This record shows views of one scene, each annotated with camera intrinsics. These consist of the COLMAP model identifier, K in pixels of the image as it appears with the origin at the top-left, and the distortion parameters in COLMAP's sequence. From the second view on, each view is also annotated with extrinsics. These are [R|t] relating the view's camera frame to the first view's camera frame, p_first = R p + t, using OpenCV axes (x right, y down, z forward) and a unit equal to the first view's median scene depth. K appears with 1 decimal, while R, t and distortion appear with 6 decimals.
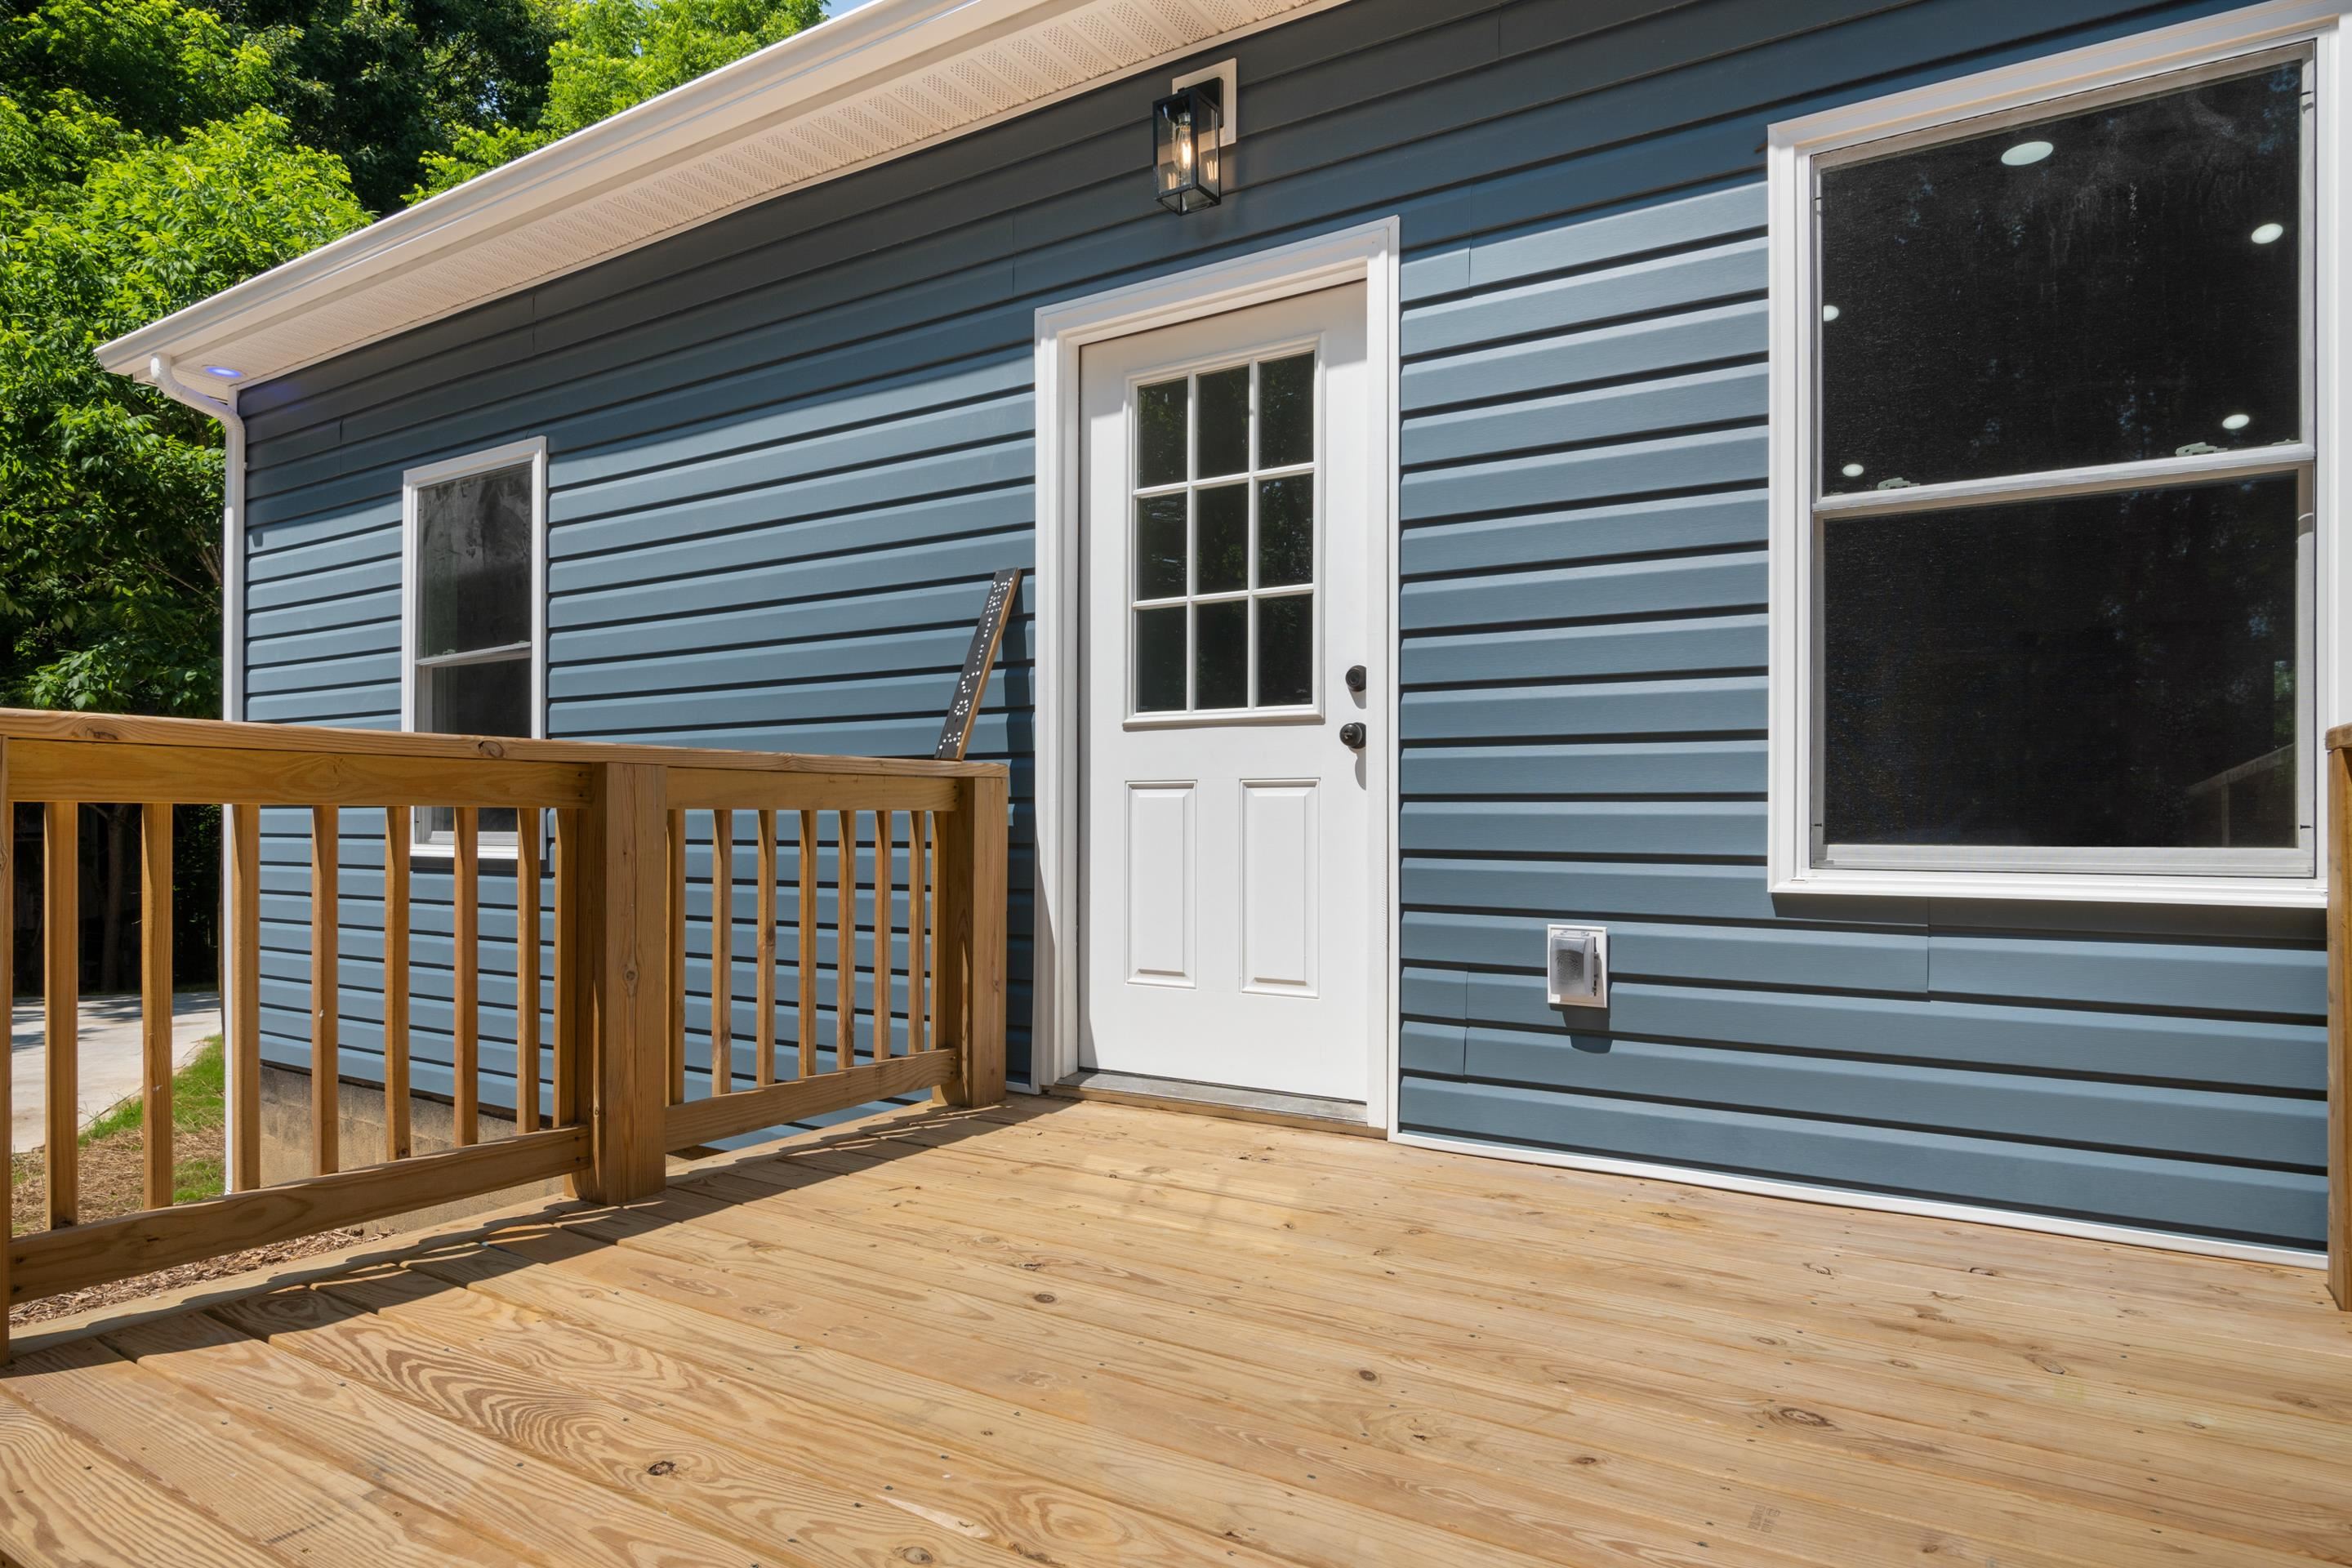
lens RADIAL K [[1347.2, 0, 1162.2], [0, 1347.2, 822.9], [0, 0, 1]] dist [0.003215, -0.013630]
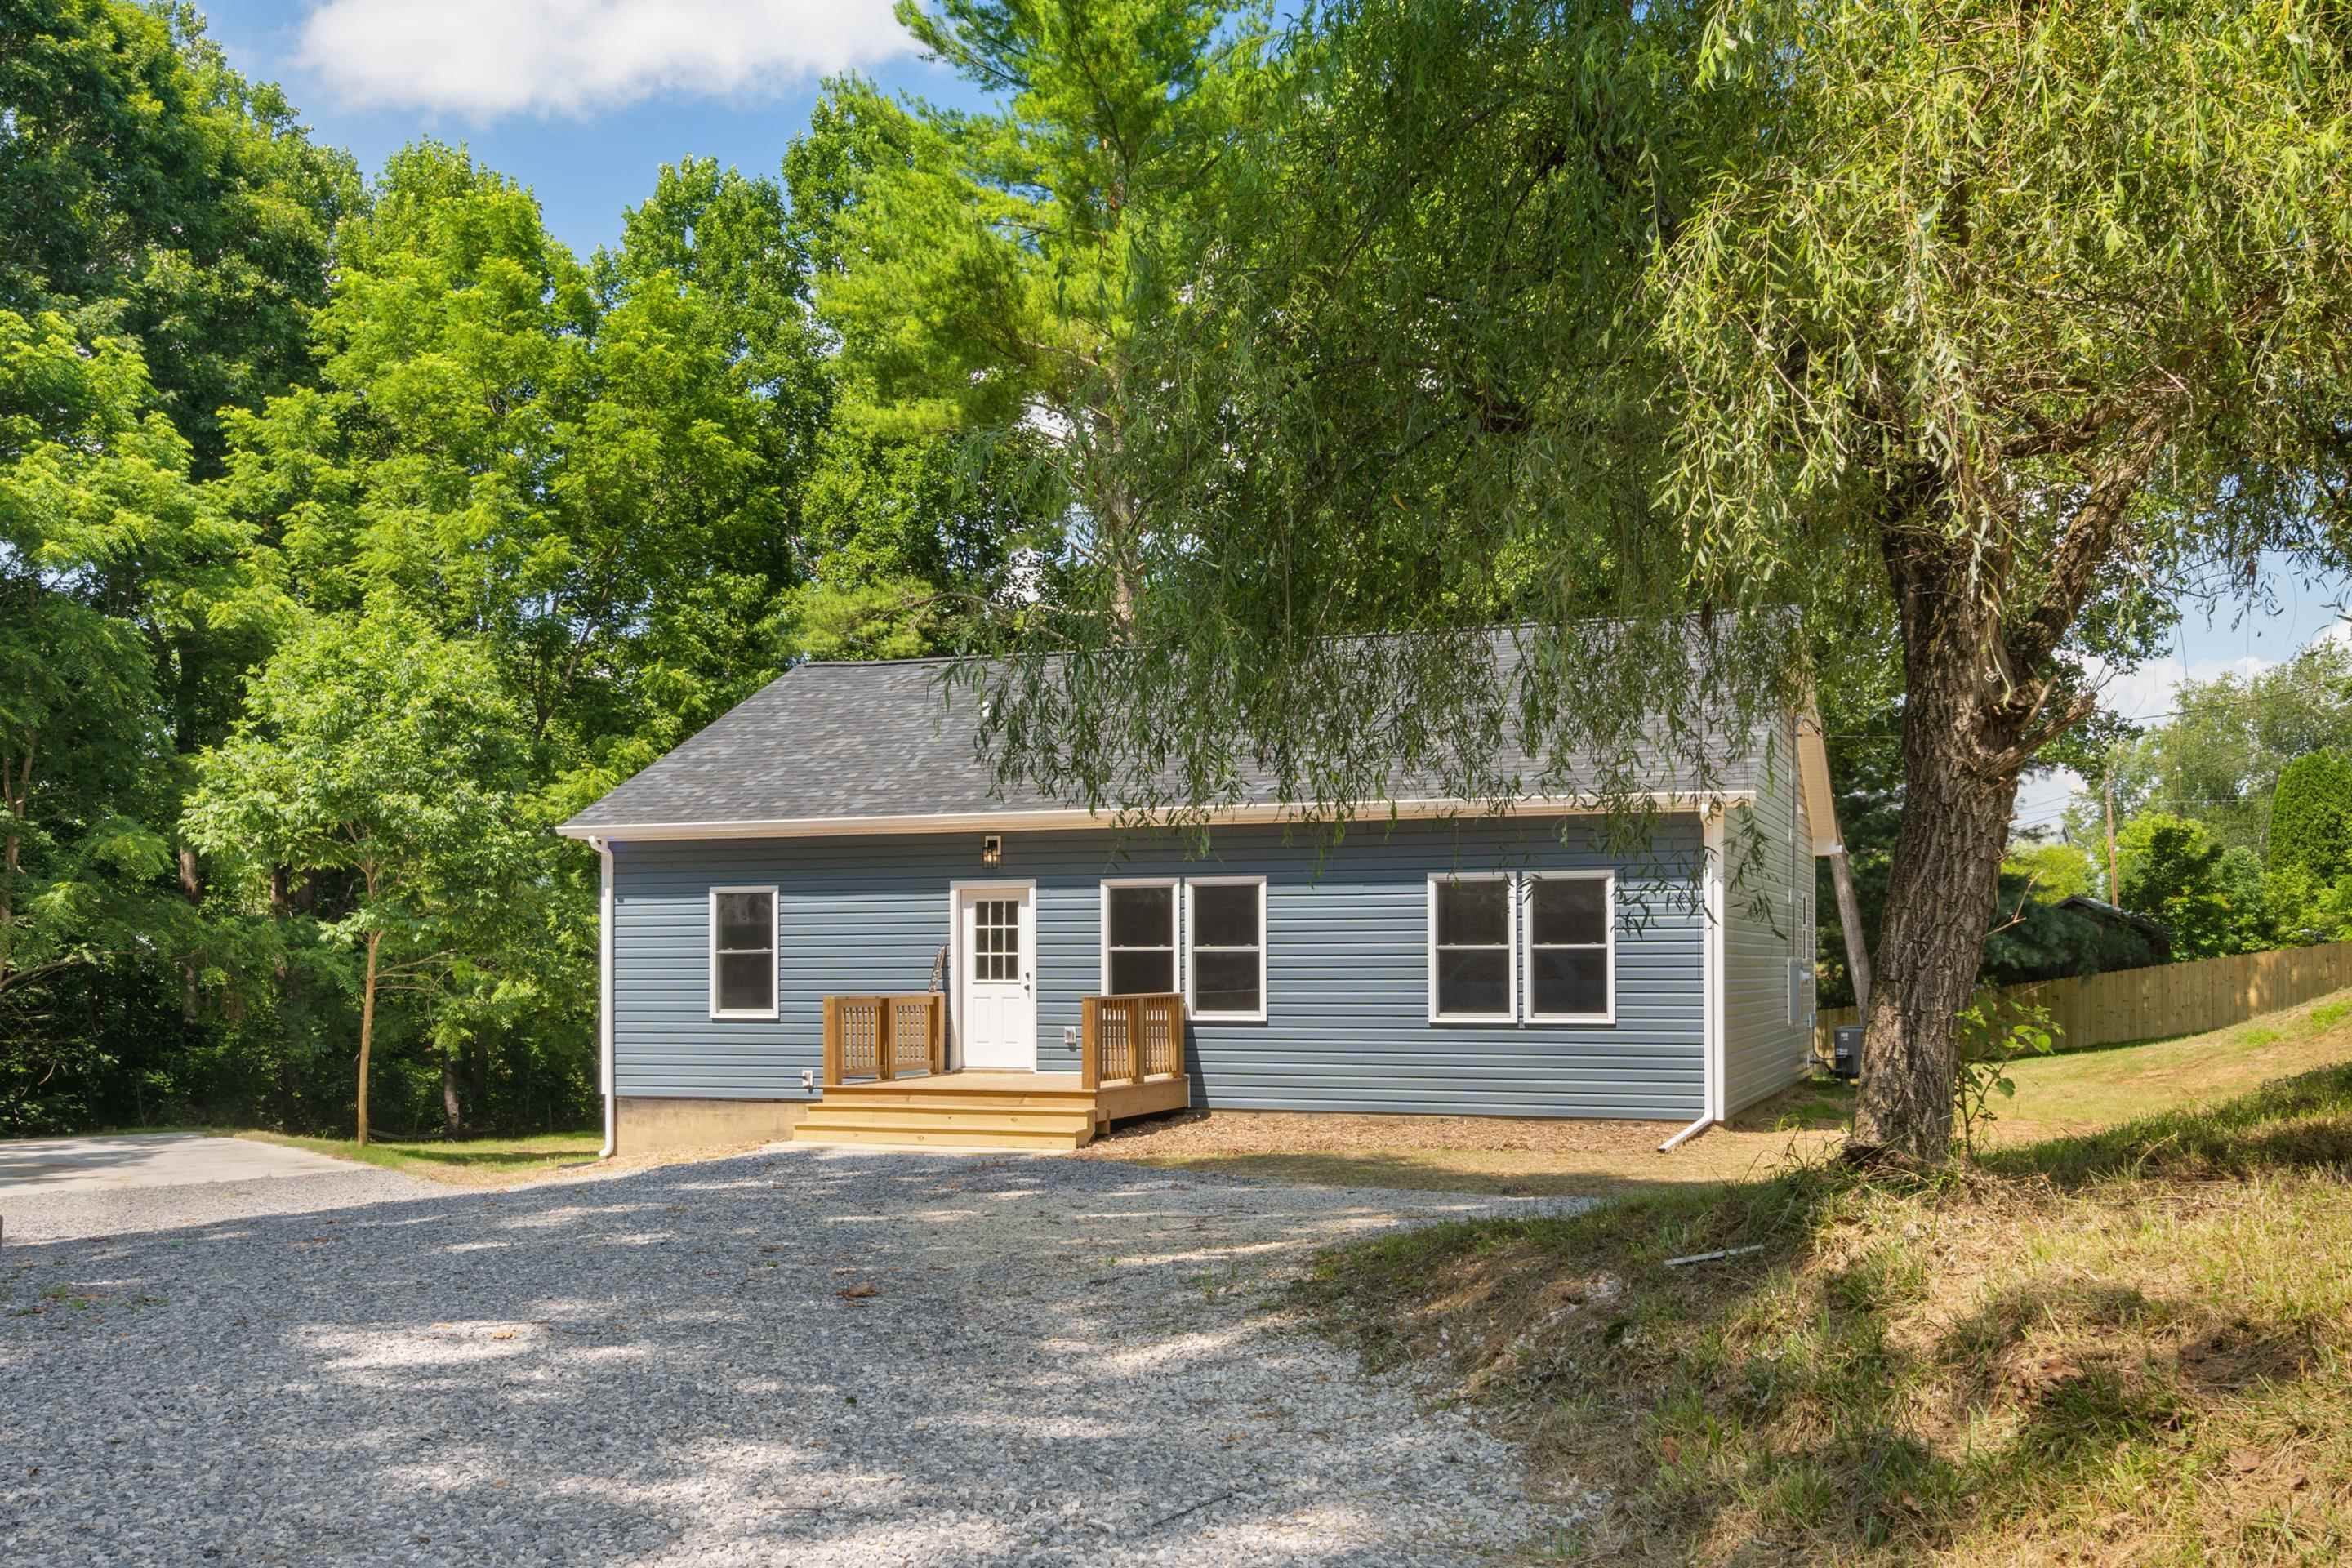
lens RADIAL K [[2104.7, 0, 1180.1], [0, 2104.7, 852.5], [0, 0, 1]] dist [0.040481, -0.012178]
pose [[0.982089, 0.003055, 0.188394, -0.628825], [0.007403, 0.998471, -0.054783, -0.113922], [-0.188274, 0.055197, 0.980564, -5.540803]]
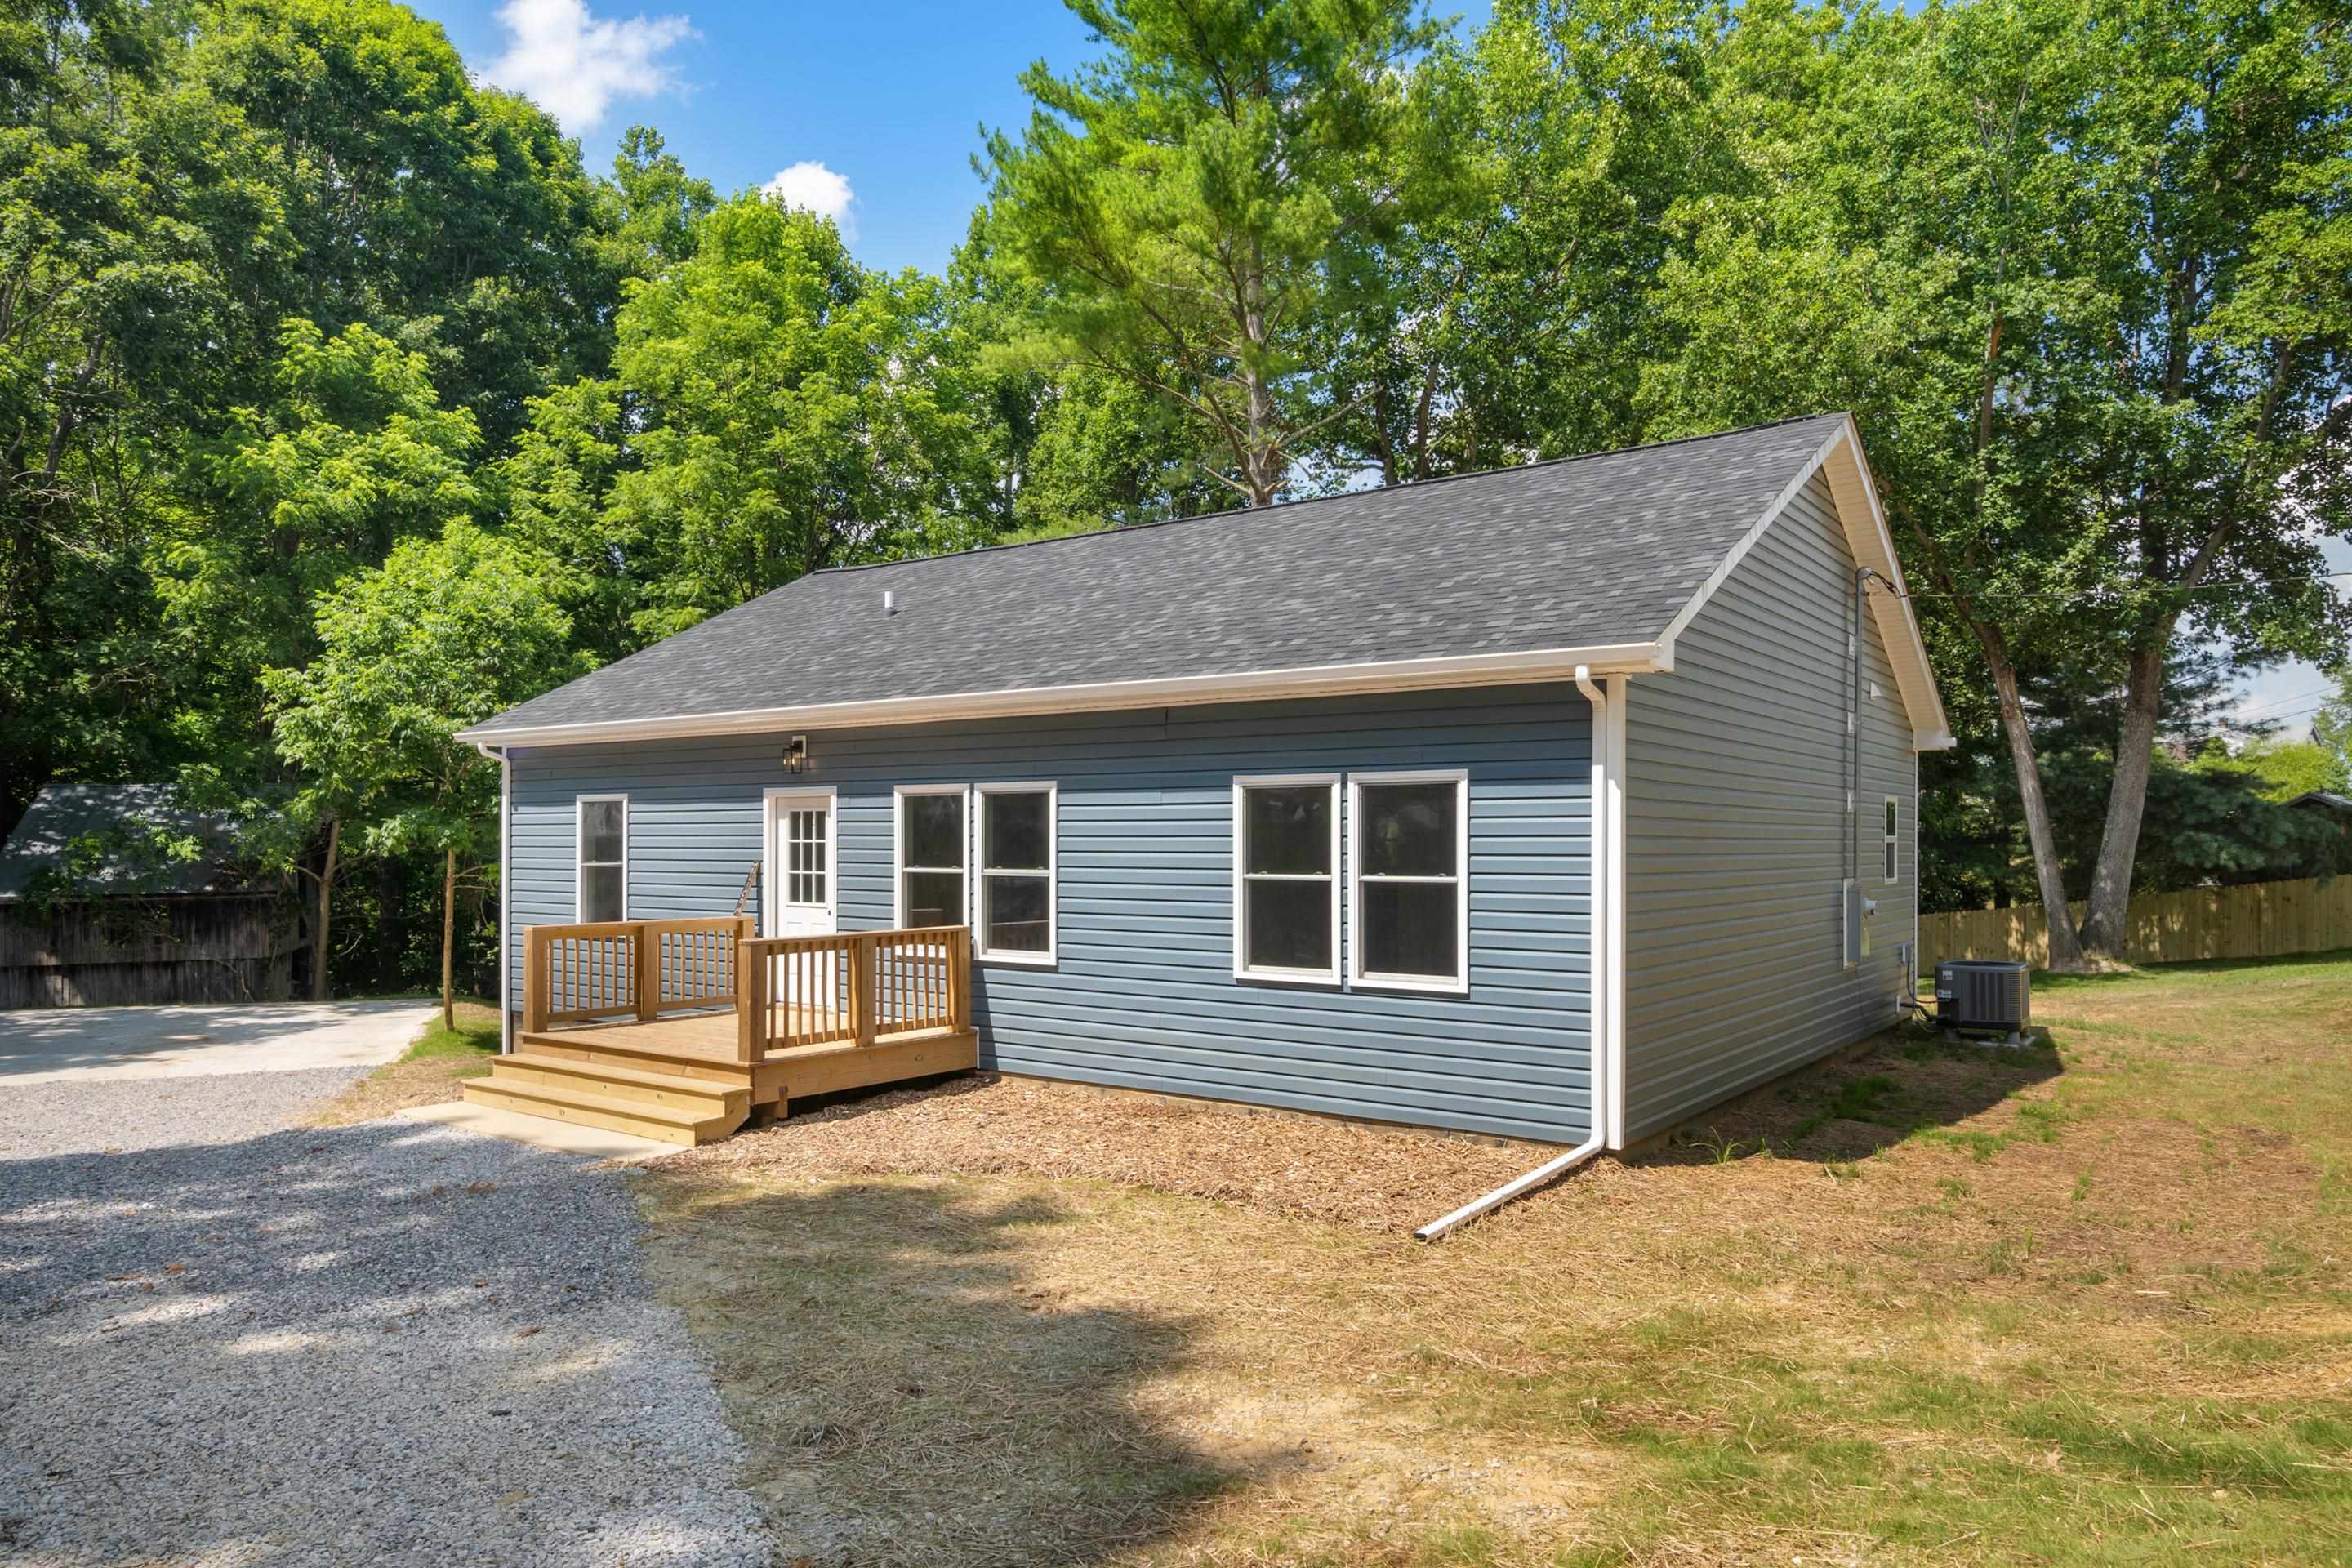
lens RADIAL K [[1494.3, 0, 1134.3], [0, 1494.3, 794.3], [0, 0, 1]] dist [0.014266, -0.000114]
pose [[0.996620, -0.004324, -0.082042, 1.239774], [0.001487, 0.999400, -0.034613, -0.230675], [0.082142, 0.034374, 0.996028, -2.940571]]
